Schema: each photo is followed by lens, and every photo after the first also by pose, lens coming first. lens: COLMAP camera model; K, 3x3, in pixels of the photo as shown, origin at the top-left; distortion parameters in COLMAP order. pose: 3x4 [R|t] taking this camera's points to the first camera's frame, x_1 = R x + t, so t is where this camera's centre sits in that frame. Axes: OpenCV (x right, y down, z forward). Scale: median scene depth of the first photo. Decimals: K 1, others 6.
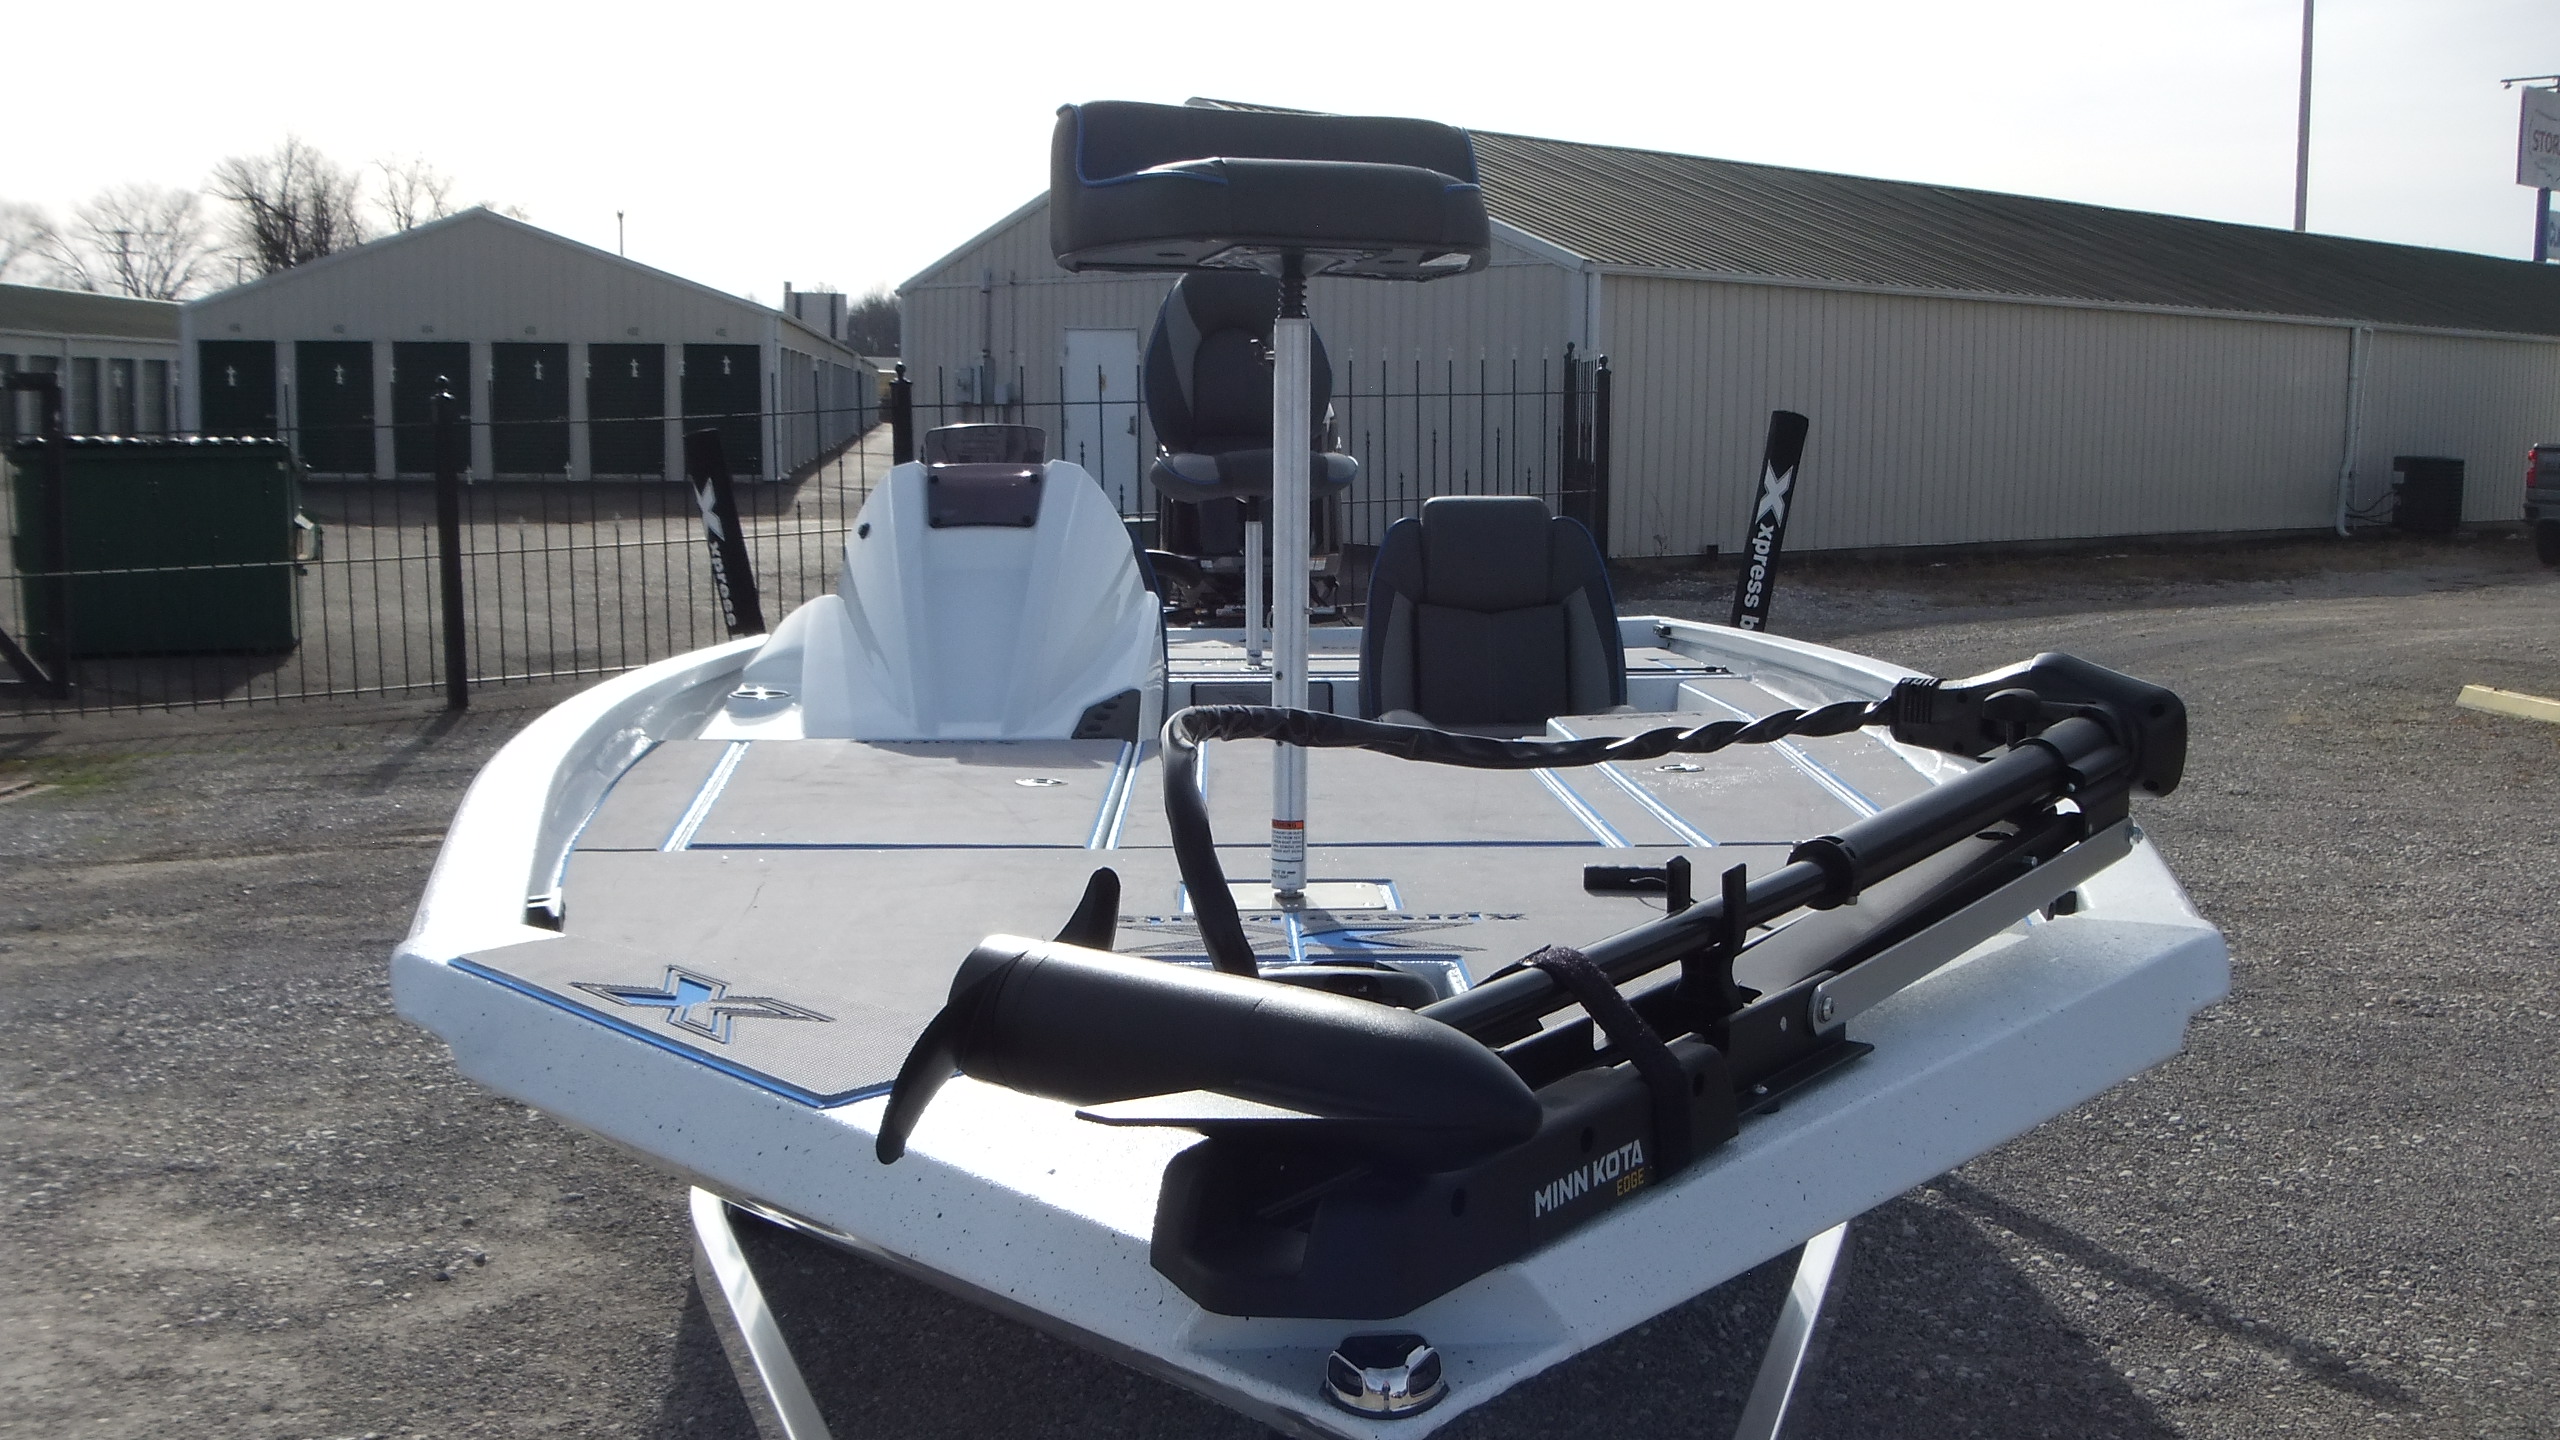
lens RADIAL K [[2656.3, 0, 1280.0], [0, 2656.3, 720.0], [0, 0, 1]] dist [-0.106654, 0.087417]
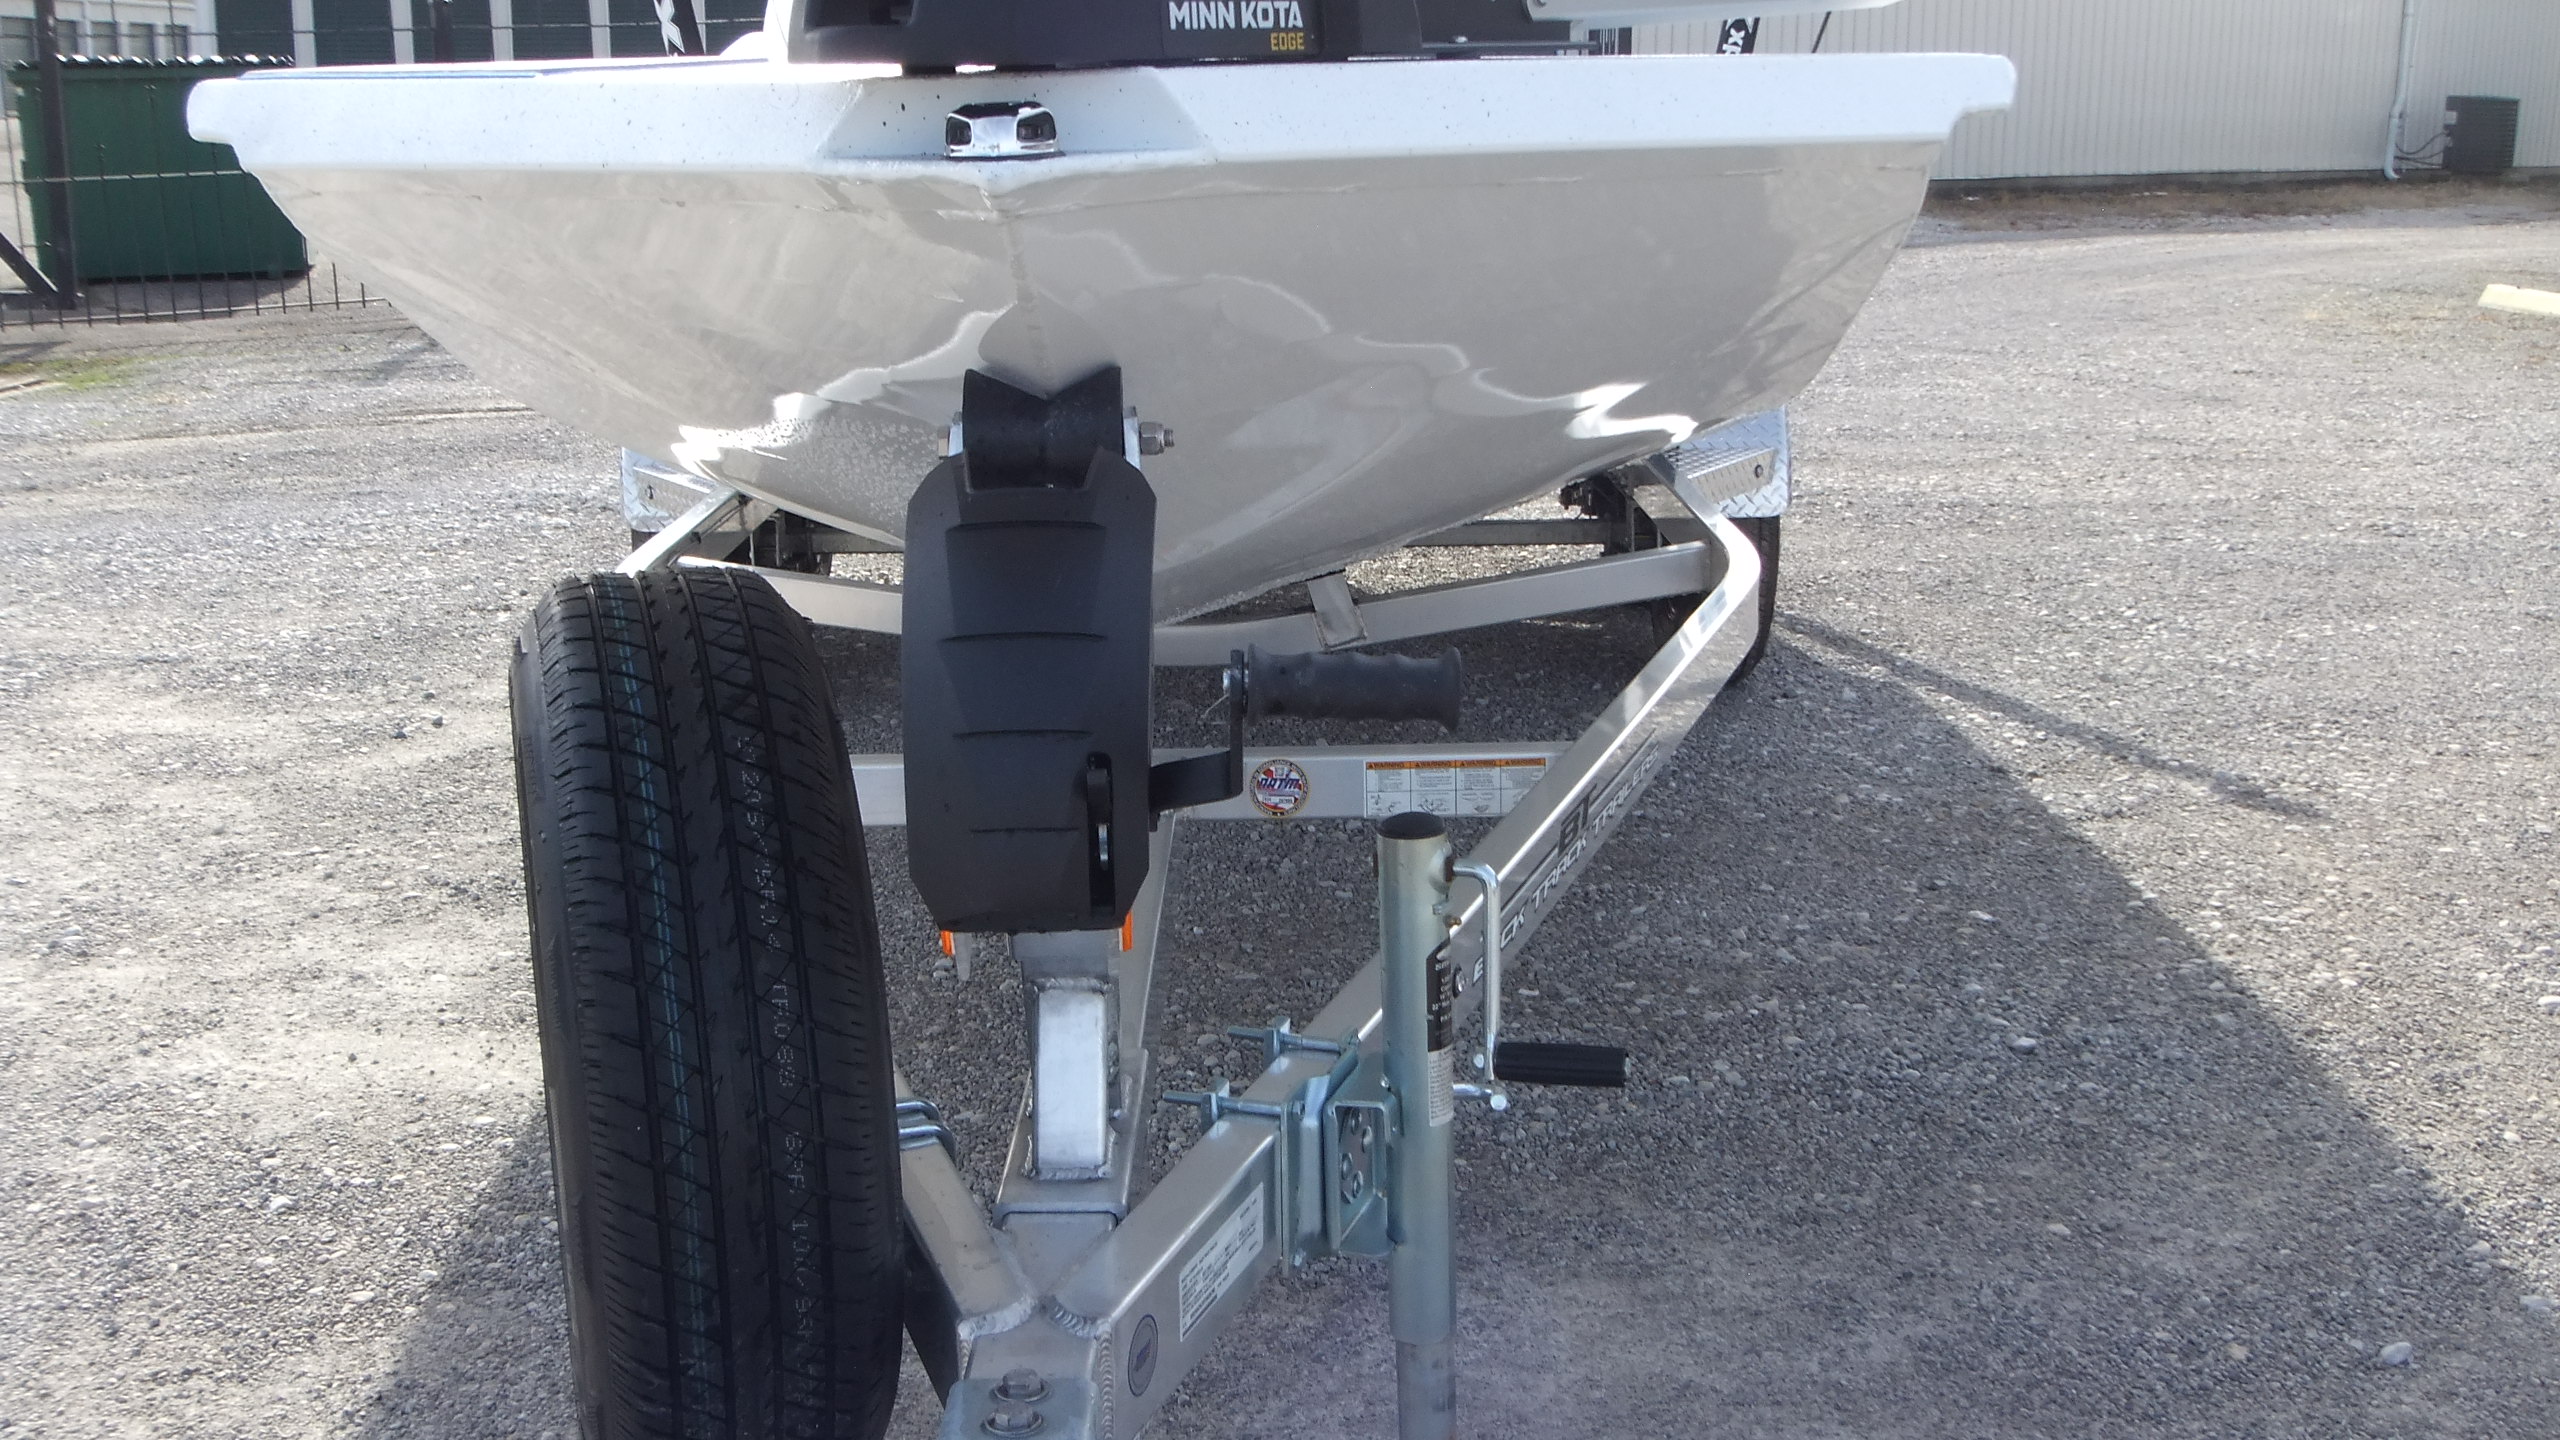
lens RADIAL K [[2656.3, 0, 1280.0], [0, 2656.3, 720.0], [0, 0, 1]] dist [-0.106654, 0.087417]
pose [[0.999853, -0.000172, -0.017119, 0.031437], [0.002212, 0.992861, 0.119260, 0.066719], [0.016976, -0.119280, 0.992715, -0.006422]]
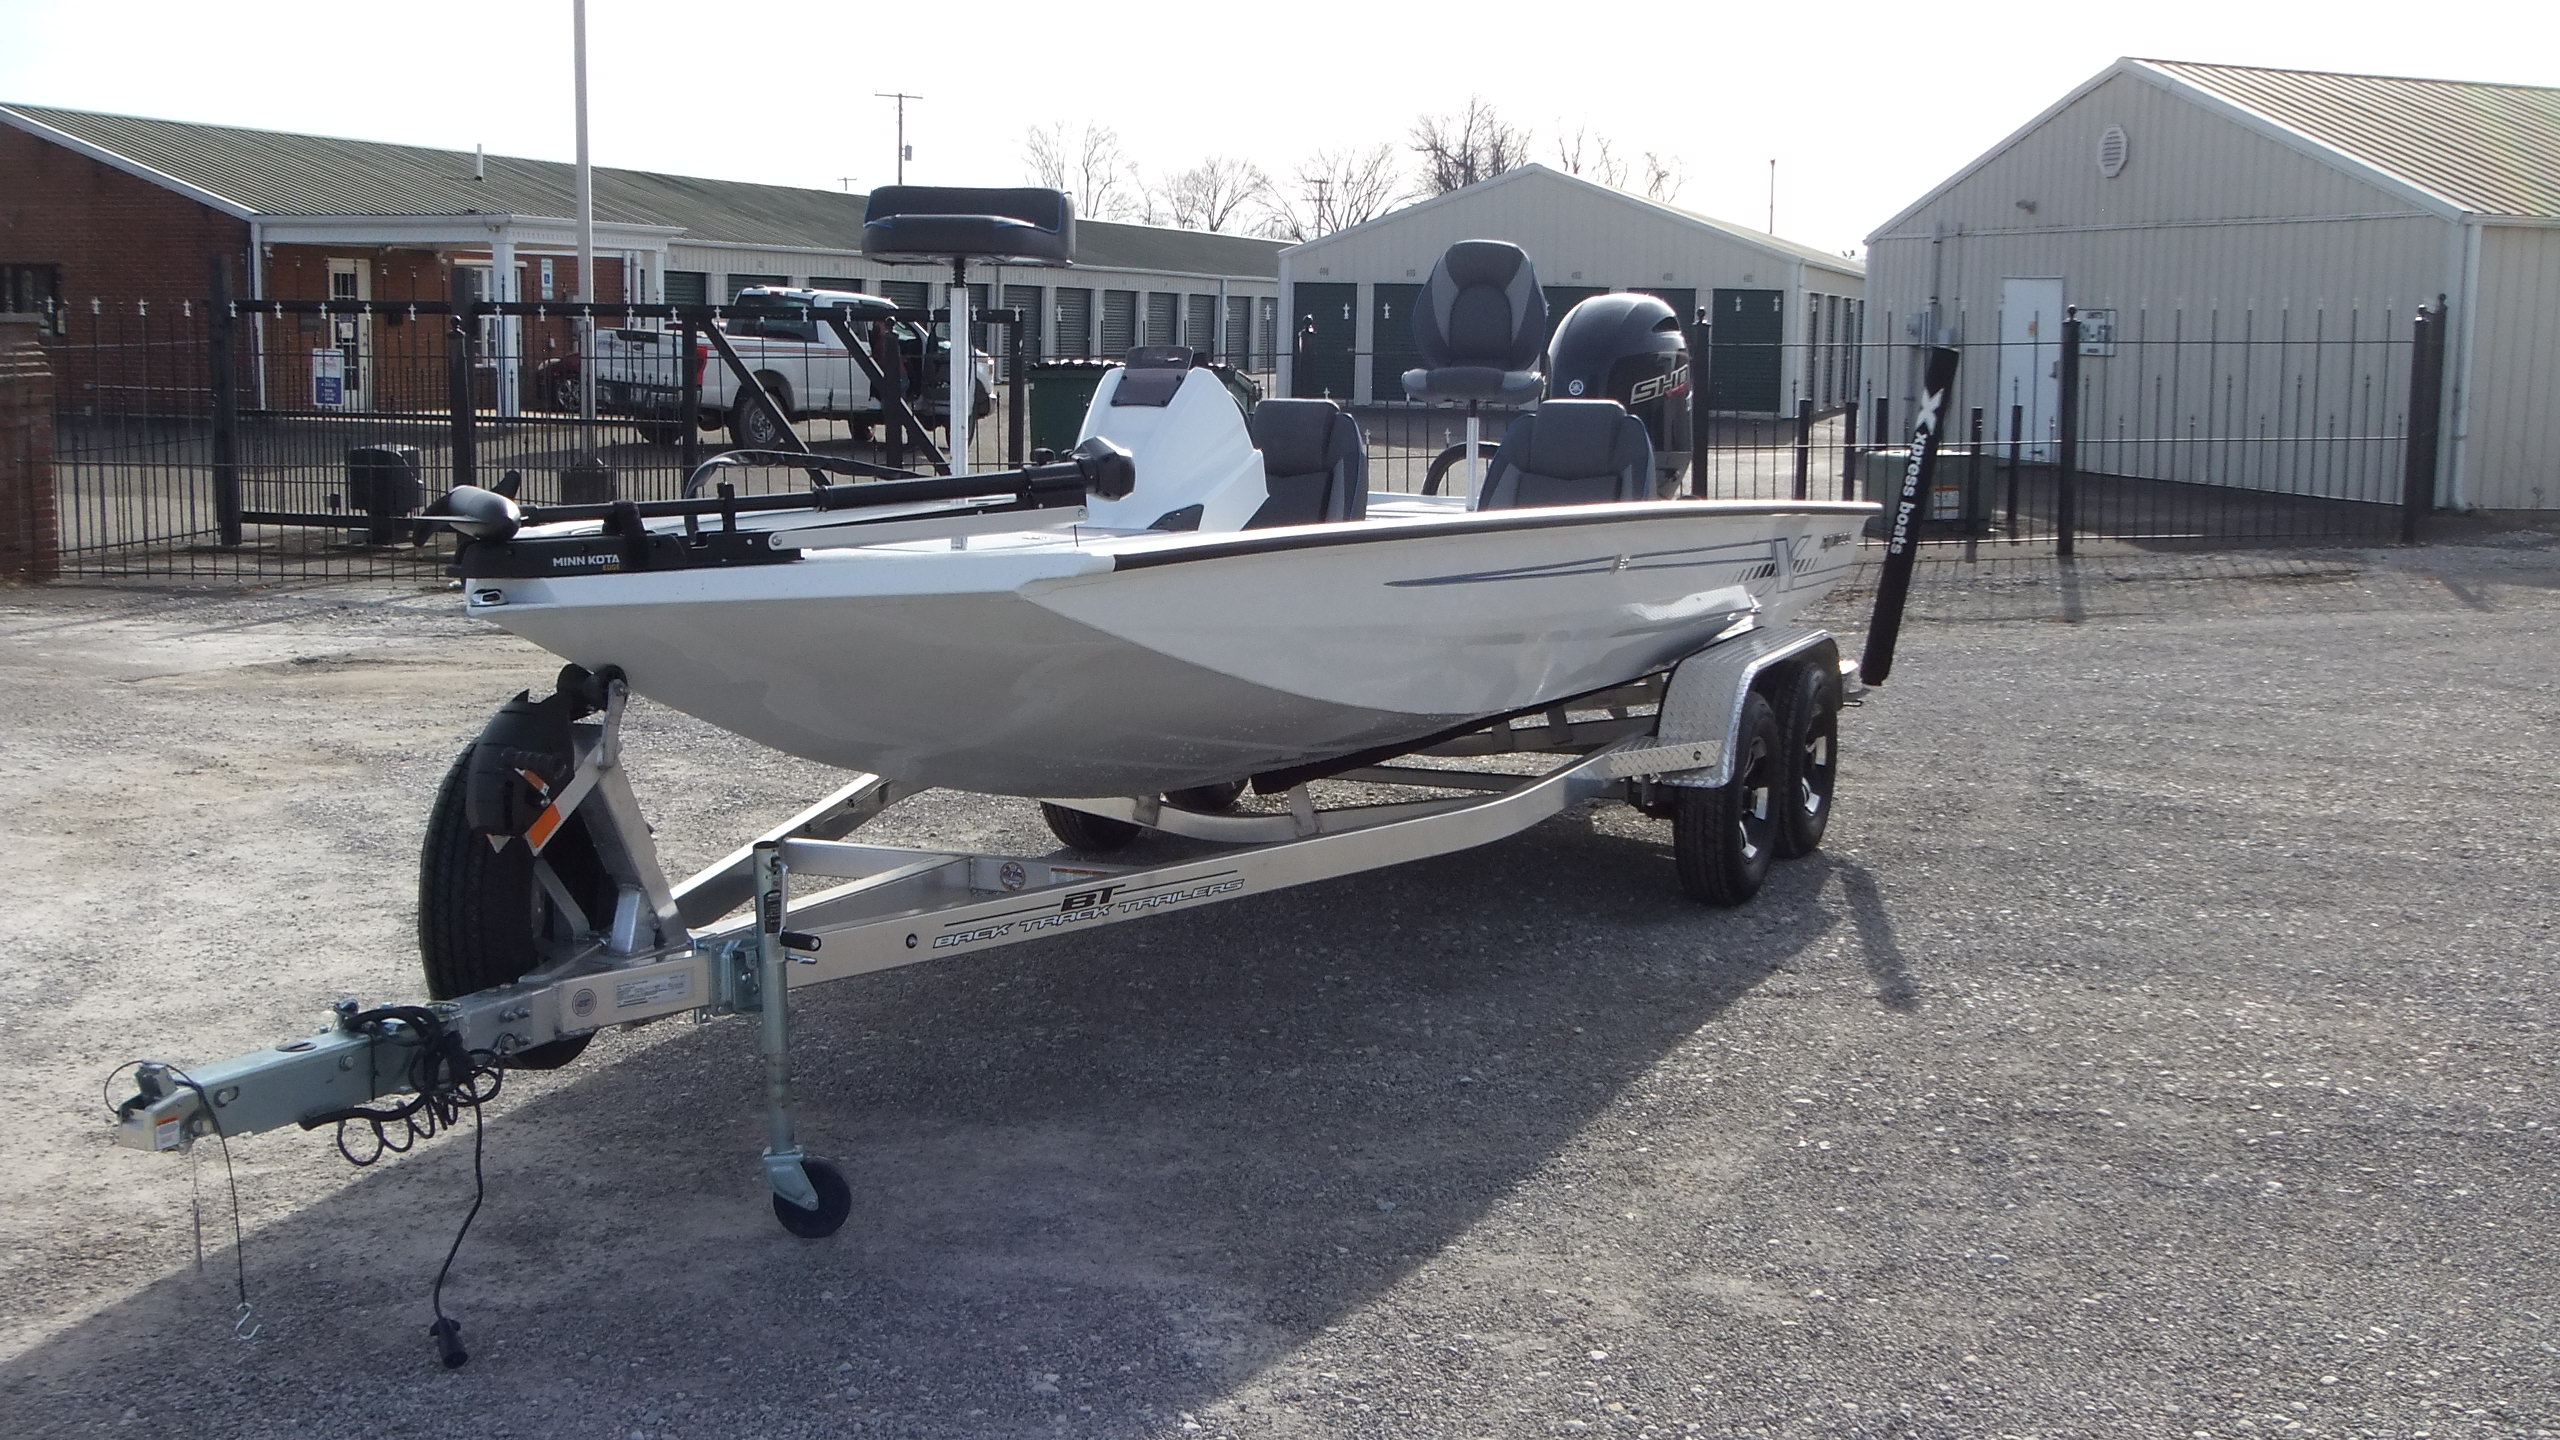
lens RADIAL K [[2656.3, 0, 1280.0], [0, 2656.3, 720.0], [0, 0, 1]] dist [-0.106654, 0.087417]
pose [[0.904859, 0.065864, -0.420586, 0.473283], [-0.057056, 0.997809, 0.033507, 0.043973], [0.421872, -0.006323, 0.906633, -0.331561]]
